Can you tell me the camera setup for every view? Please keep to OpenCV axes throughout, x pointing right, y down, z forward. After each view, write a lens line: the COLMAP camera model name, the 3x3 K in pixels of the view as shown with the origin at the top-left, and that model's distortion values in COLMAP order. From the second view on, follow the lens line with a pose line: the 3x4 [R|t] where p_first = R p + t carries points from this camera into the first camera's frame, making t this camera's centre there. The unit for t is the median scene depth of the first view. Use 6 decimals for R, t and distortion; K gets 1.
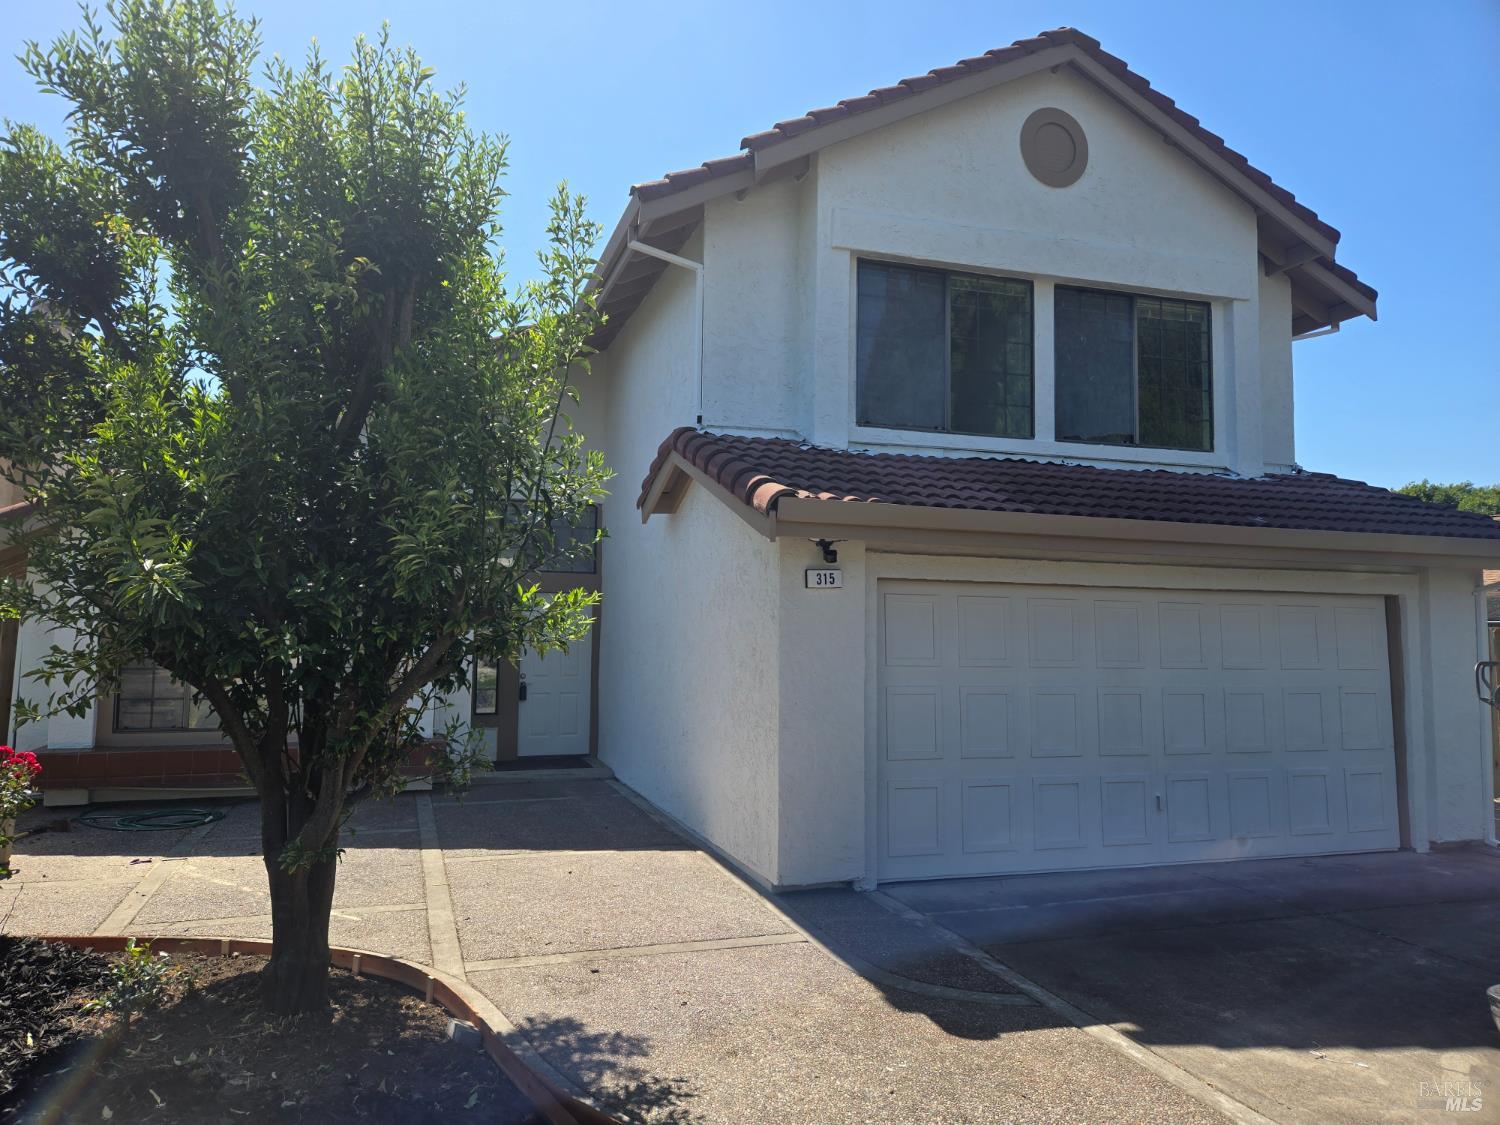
lens RADIAL K [[1013.4, 0, 743.6], [0, 1013.4, 558.0], [0, 0, 1]] dist [0.039988, -0.030979]
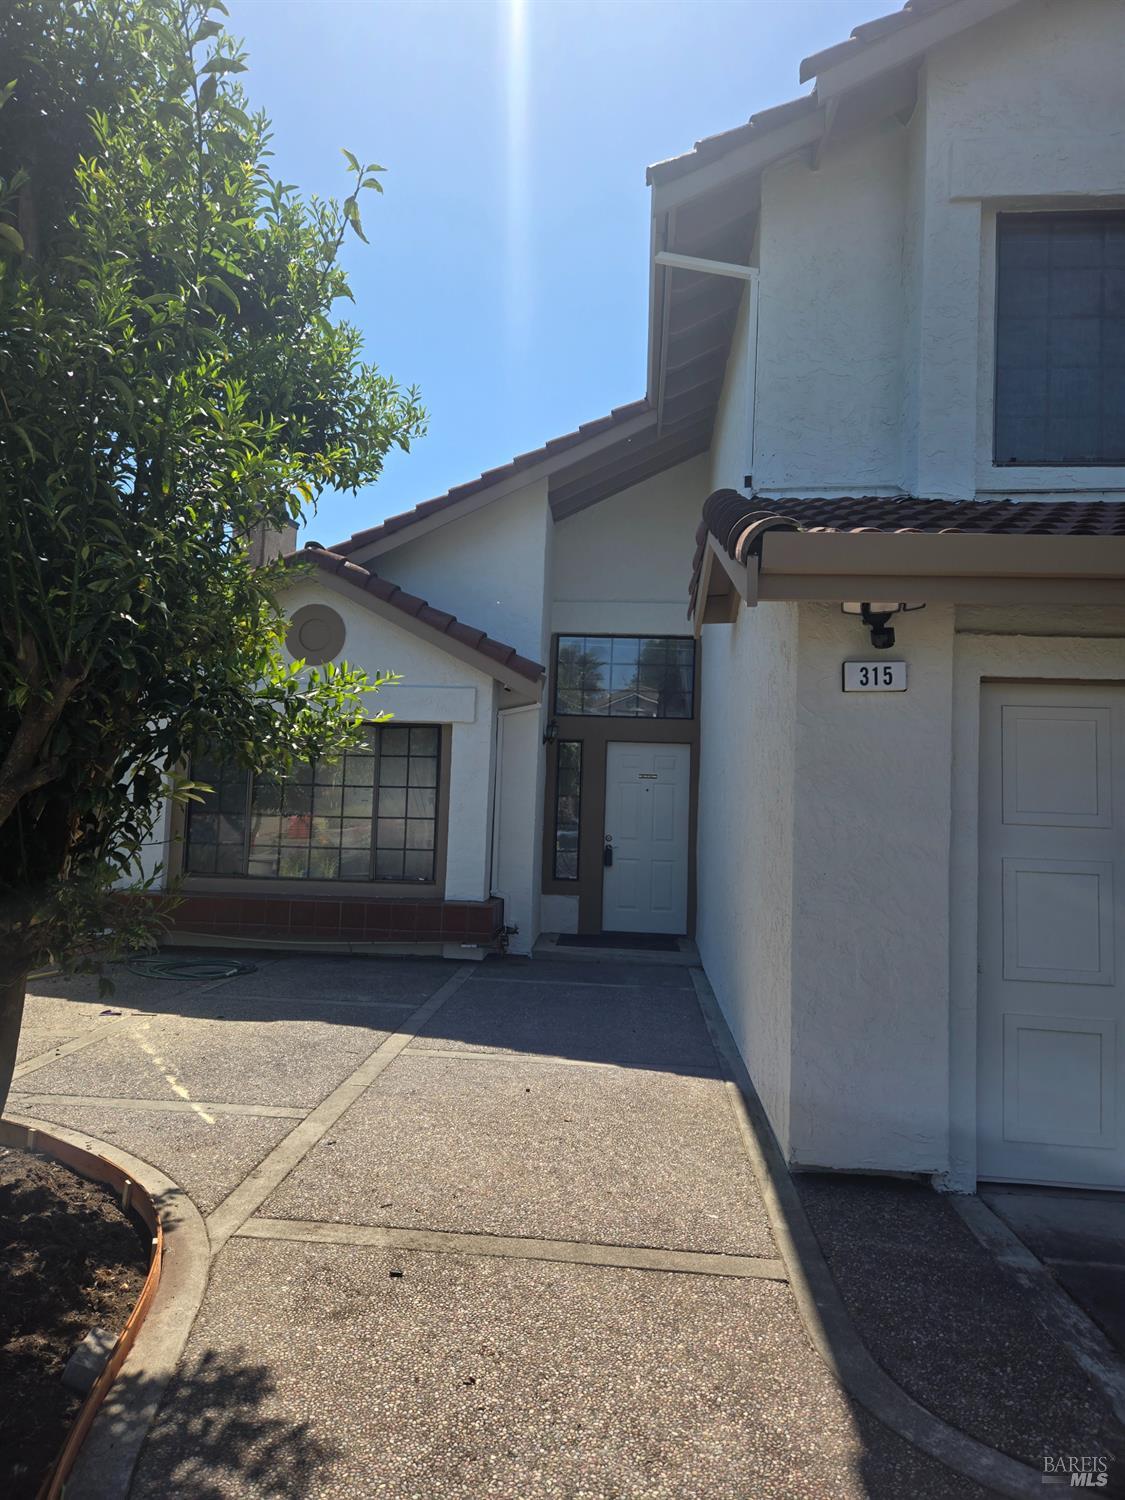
lens RADIAL K [[1013.4, 0, 550.9], [0, 1013.4, 739.3], [0, 0, 1]] dist [0.039988, -0.030979]
pose [[0.914090, -0.003422, -0.405497, 0.150728], [0.004099, 0.999991, 0.000801, 0.057702], [0.405491, -0.002394, 0.914096, 0.353744]]
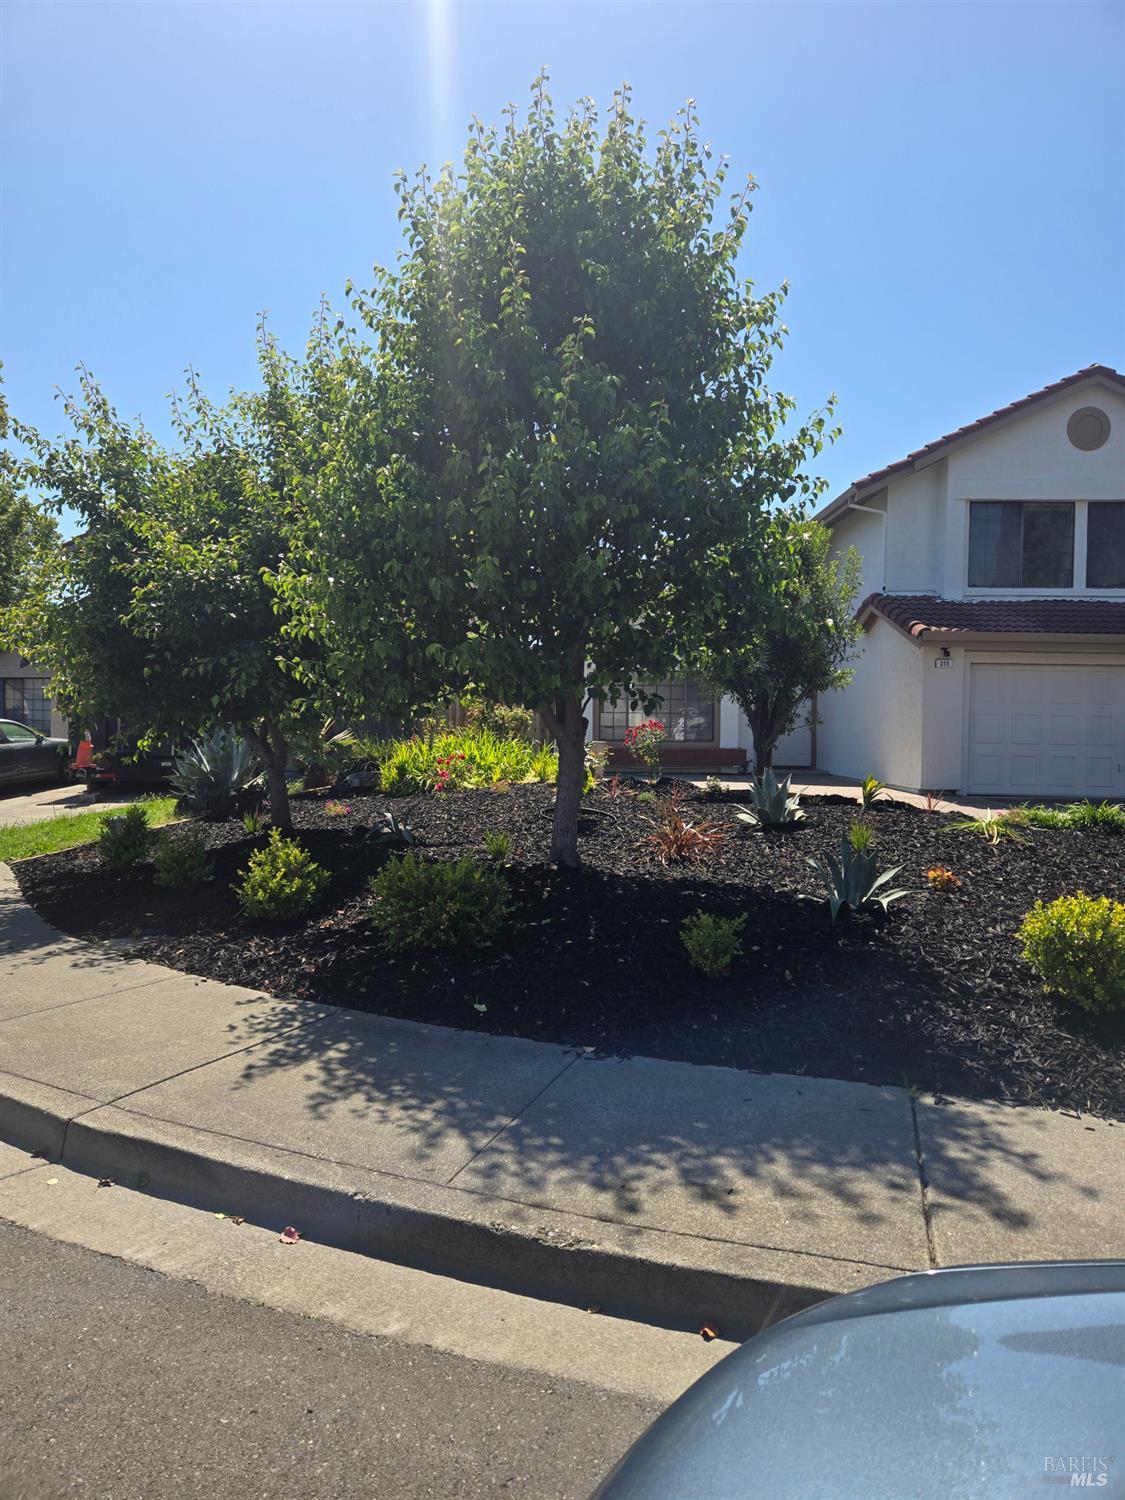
lens RADIAL K [[1013.4, 0, 528.9], [0, 1013.4, 753.7], [0, 0, 1]] dist [0.039988, -0.030979]
pose [[0.940683, 0.009871, -0.339143, -0.021495], [0.022693, 0.995508, 0.091919, -0.011039], [0.338527, -0.094163, 0.936233, -1.554286]]
